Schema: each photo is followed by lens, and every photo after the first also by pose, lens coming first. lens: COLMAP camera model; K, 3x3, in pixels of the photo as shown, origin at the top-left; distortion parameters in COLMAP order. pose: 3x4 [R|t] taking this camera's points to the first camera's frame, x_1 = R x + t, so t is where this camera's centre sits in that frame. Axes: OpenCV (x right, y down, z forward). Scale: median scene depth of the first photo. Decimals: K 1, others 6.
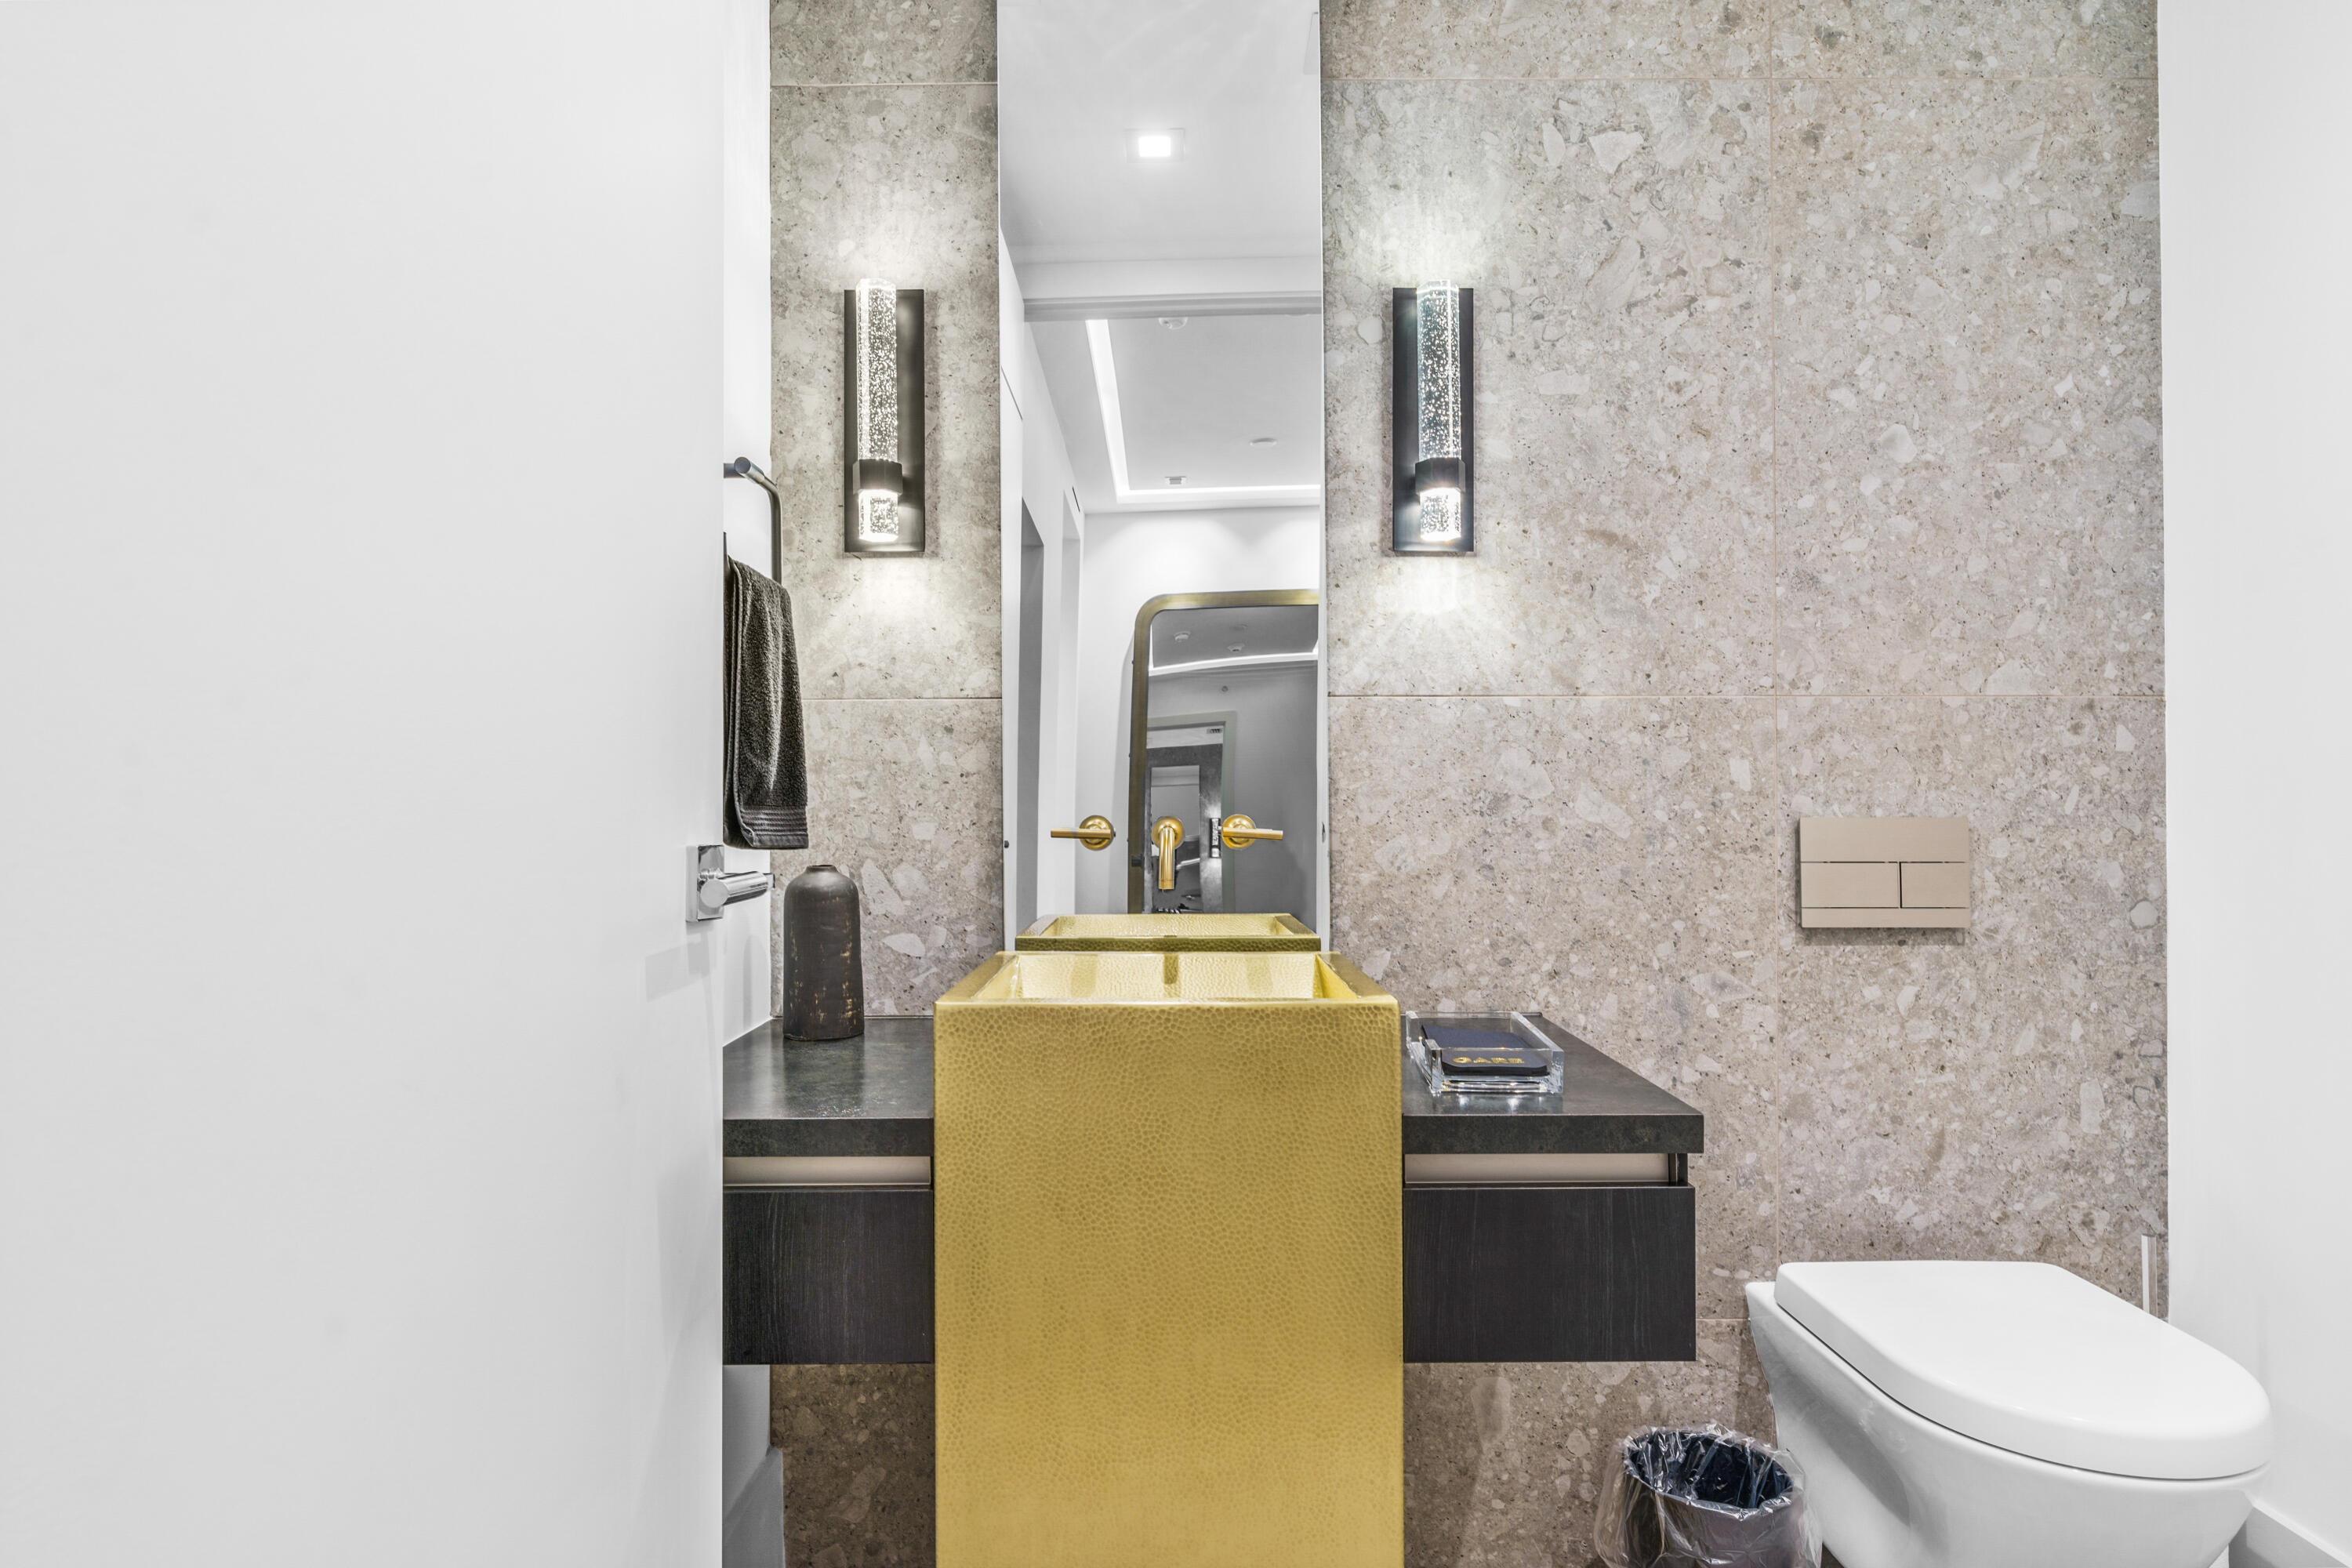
lens RADIAL K [[1271.9, 0, 1183.1], [0, 1271.9, 803.2], [0, 0, 1]] dist [-0.004425, -0.000225]
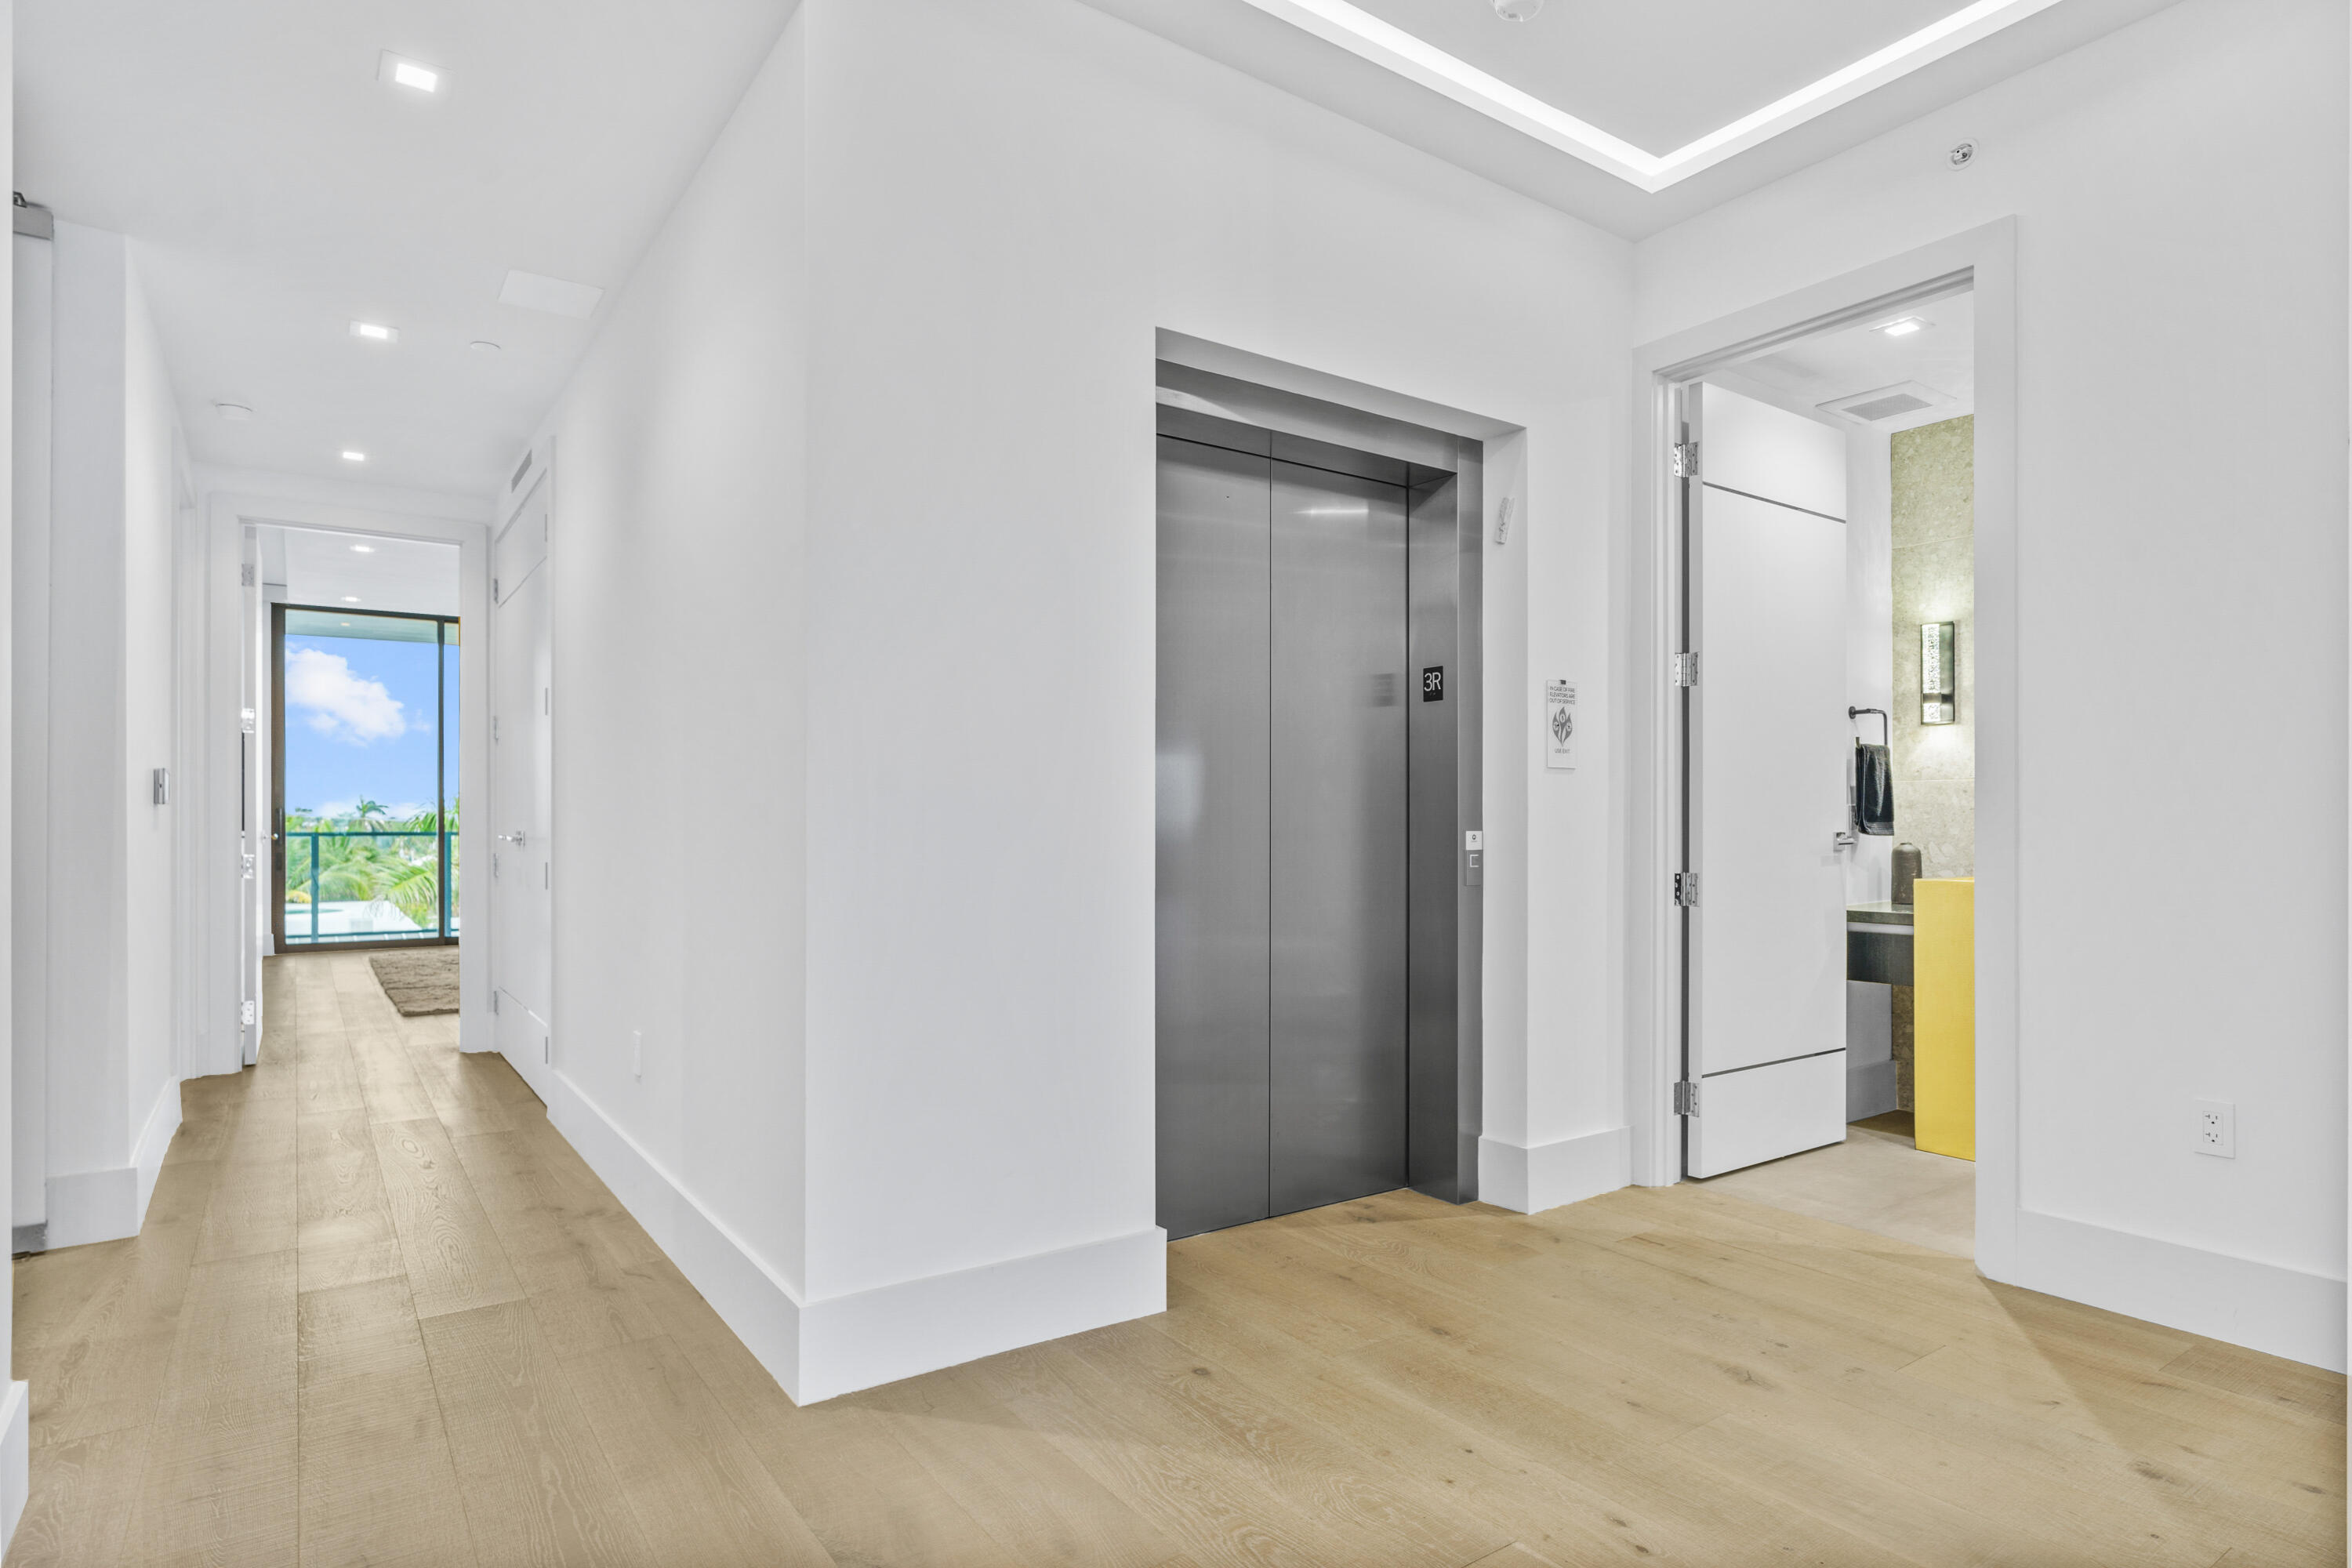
lens RADIAL K [[1271.9, 0, 1176.9], [0, 1271.9, 791.8], [0, 0, 1]] dist [-0.004425, -0.000225]
pose [[0.568185, -0.002040, -0.822899, 1.022755], [0.001602, 0.999998, -0.001372, -0.056359], [0.822900, -0.000539, 0.568187, -1.764127]]
